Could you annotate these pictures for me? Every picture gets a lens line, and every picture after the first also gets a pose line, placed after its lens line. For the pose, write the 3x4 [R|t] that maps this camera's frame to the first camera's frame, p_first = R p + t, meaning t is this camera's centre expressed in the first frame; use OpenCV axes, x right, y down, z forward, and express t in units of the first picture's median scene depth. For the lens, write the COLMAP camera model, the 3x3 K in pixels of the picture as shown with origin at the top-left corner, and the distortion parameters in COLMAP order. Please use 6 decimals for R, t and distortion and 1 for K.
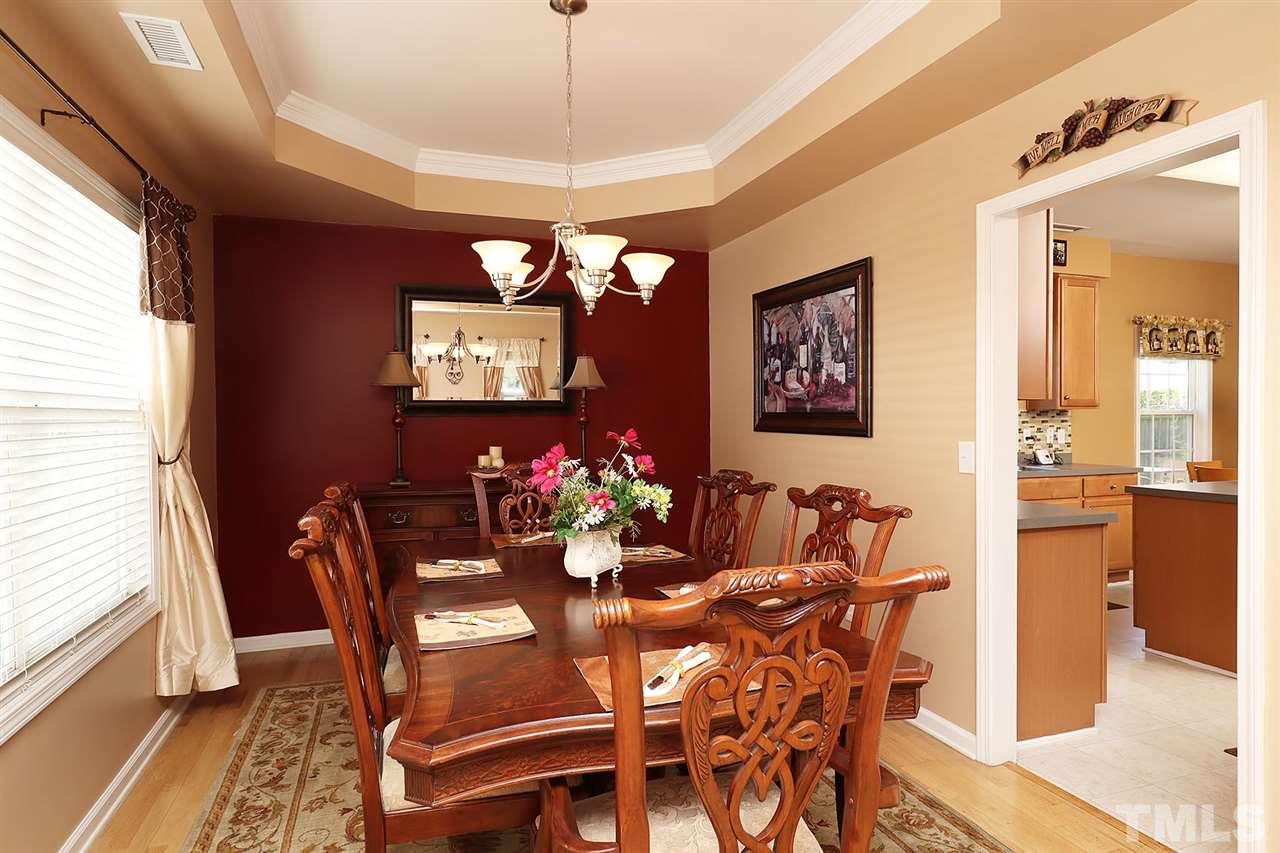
lens RADIAL K [[669.8, 0, 640.0], [0, 669.8, 426.5], [0, 0, 1]] dist [0.002905, 0.000693]
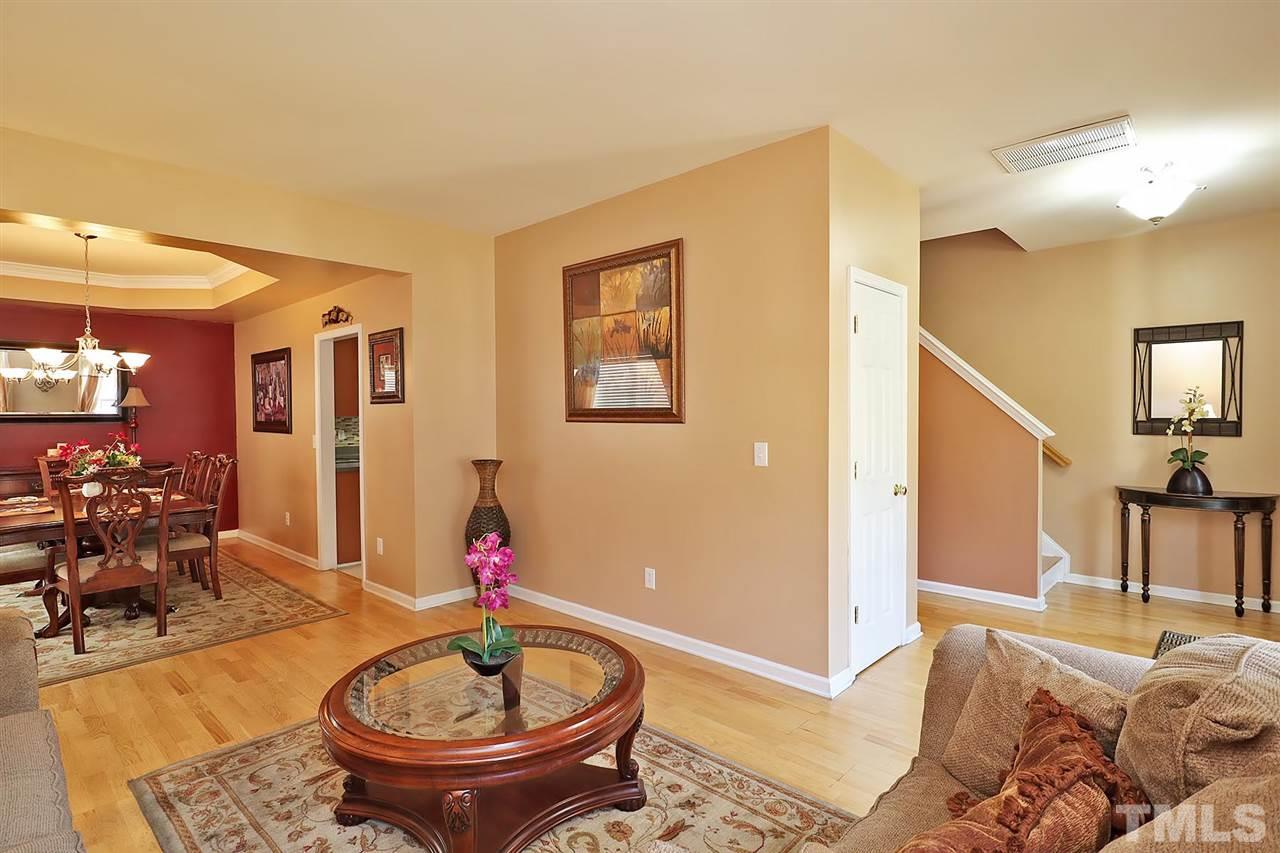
lens RADIAL K [[635.5, 0, 643.1], [0, 635.5, 418.0], [0, 0, 1]] dist [0.001194, 0.000503]
pose [[0.892630, -0.004904, 0.450764, 0.383320], [0.010371, 0.999900, -0.009659, -0.002017], [-0.450671, 0.013297, 0.892591, -1.113110]]
